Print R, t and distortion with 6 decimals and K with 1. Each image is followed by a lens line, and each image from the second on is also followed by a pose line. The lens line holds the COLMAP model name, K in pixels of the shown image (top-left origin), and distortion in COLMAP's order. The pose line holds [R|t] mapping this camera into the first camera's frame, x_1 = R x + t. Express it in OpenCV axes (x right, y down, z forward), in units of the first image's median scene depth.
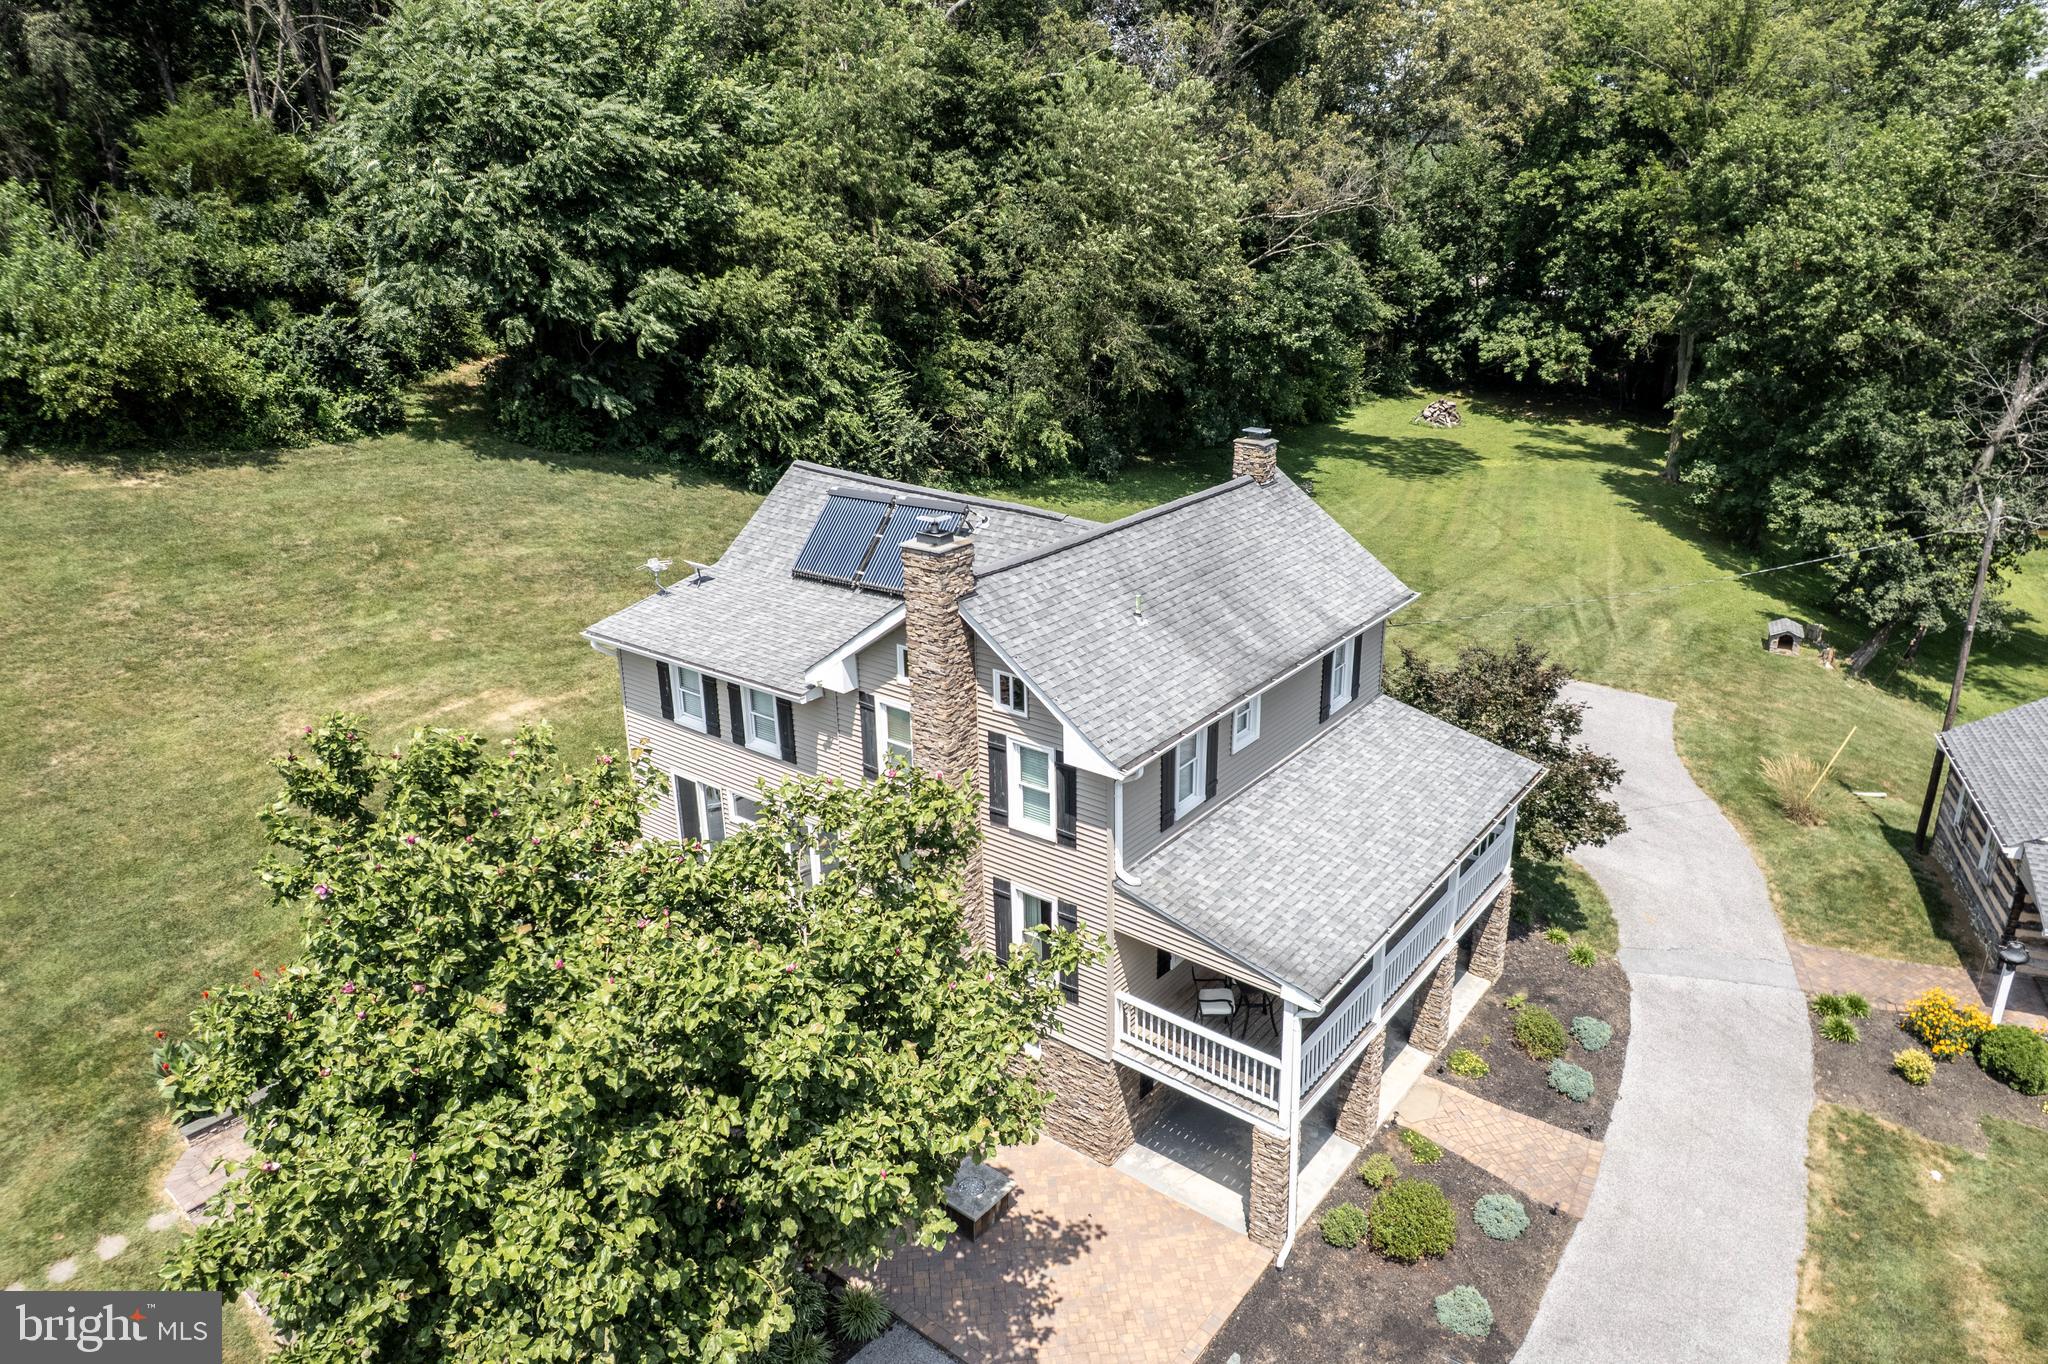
lens RADIAL K [[1285.0, 0, 1024.0], [0, 1285.0, 682.0], [0, 0, 1]] dist [-0.062267, 0.000015]
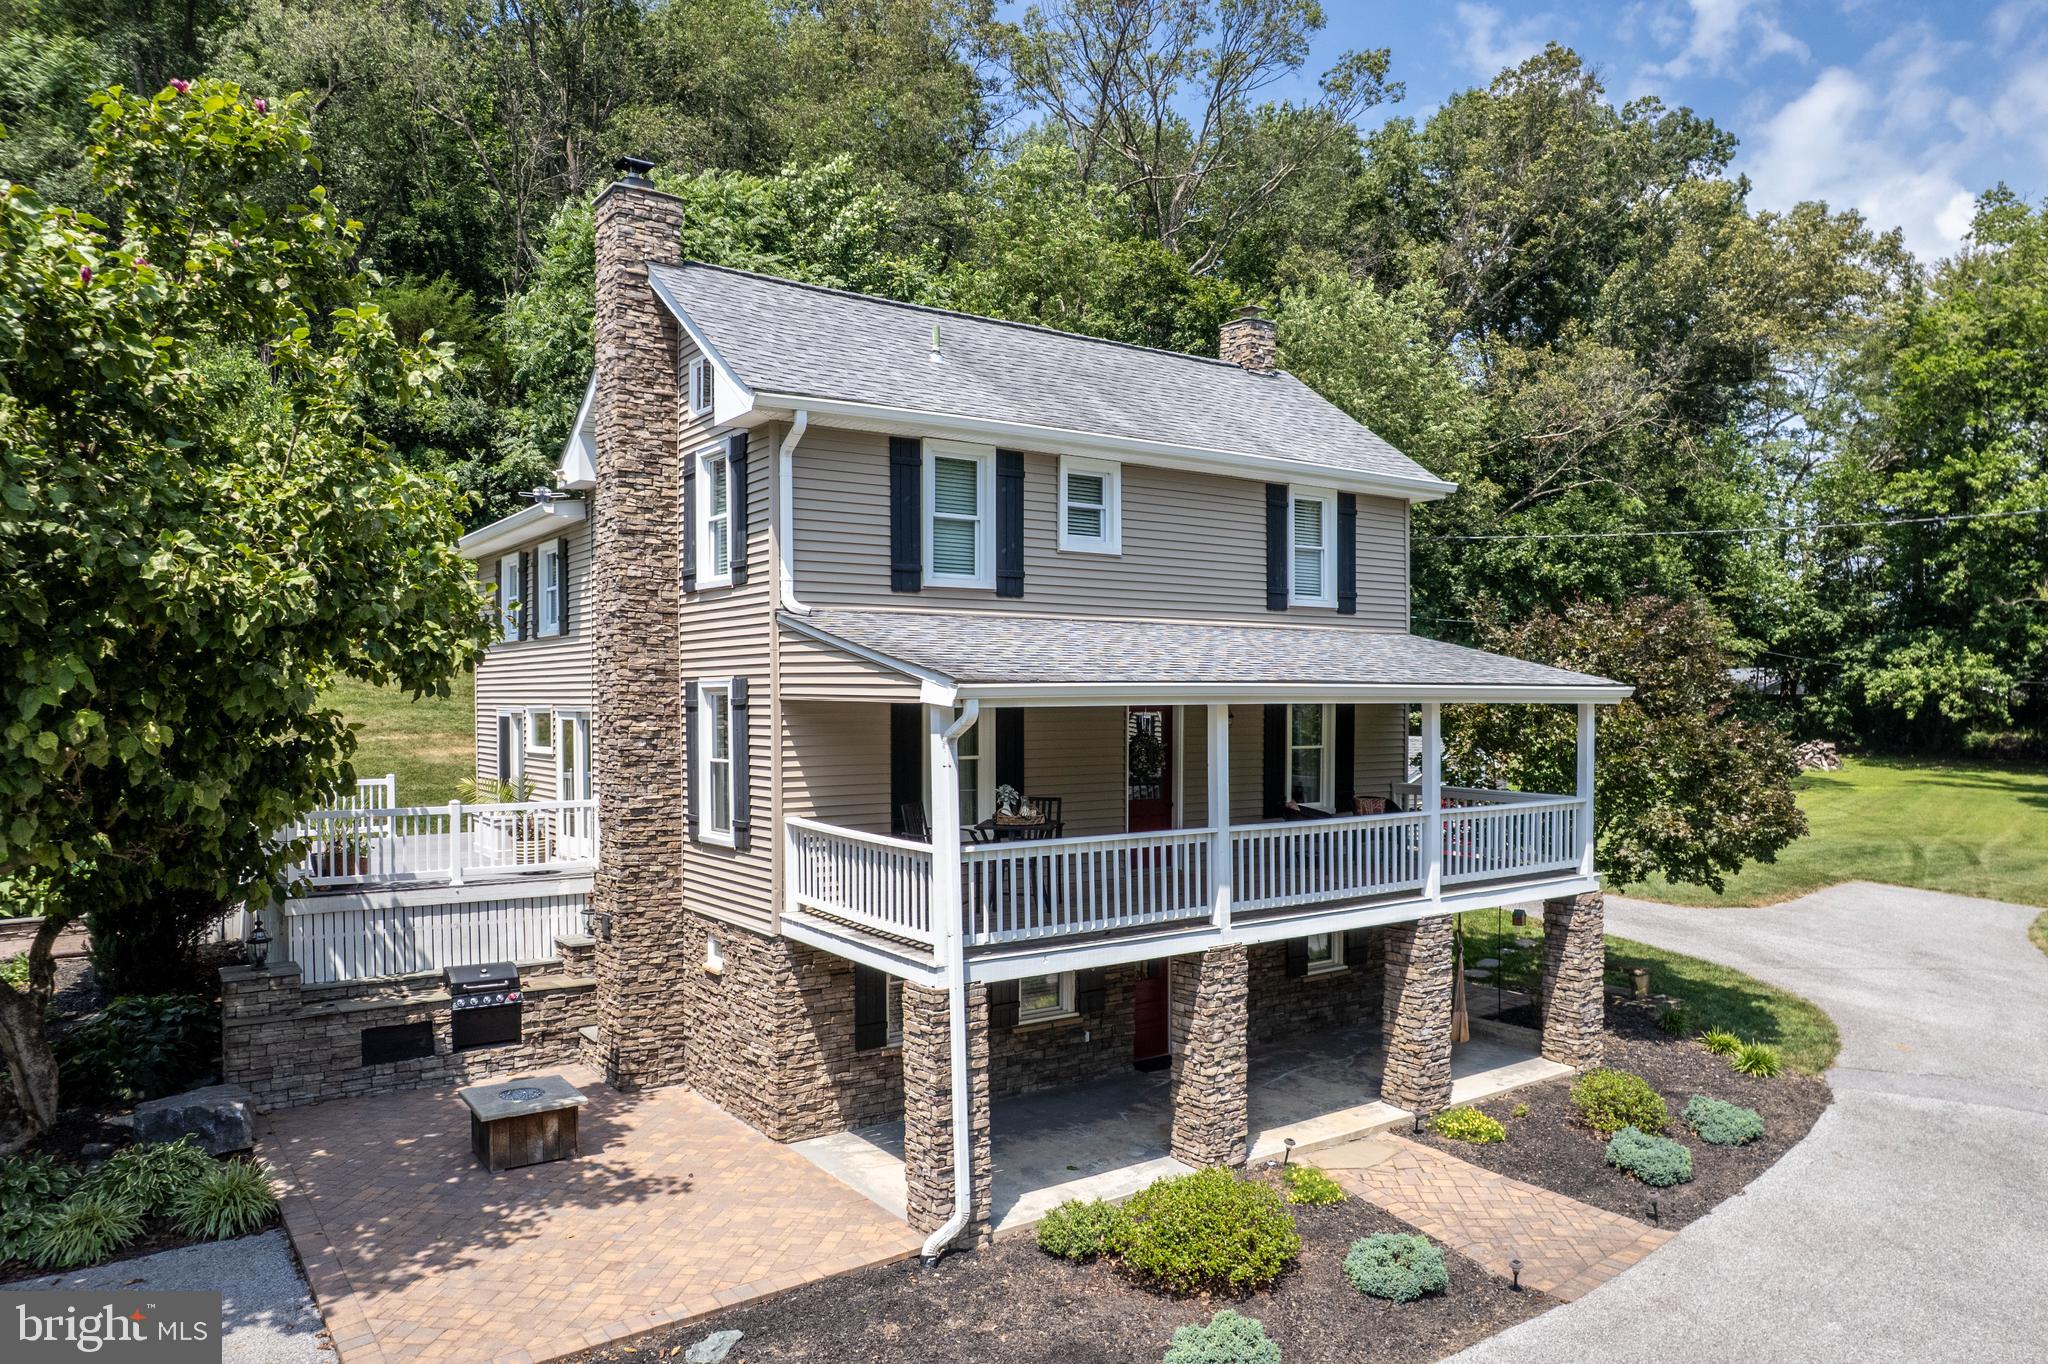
lens RADIAL K [[1356.1, 0, 1024.5], [0, 1356.1, 741.1], [0, 0, 1]] dist [0.001294, -0.063408]
pose [[0.964004, 0.034616, -0.263624, 0.291468], [-0.108281, 0.956656, -0.270340, 0.302066], [0.242840, 0.289154, 0.925969, 0.305590]]
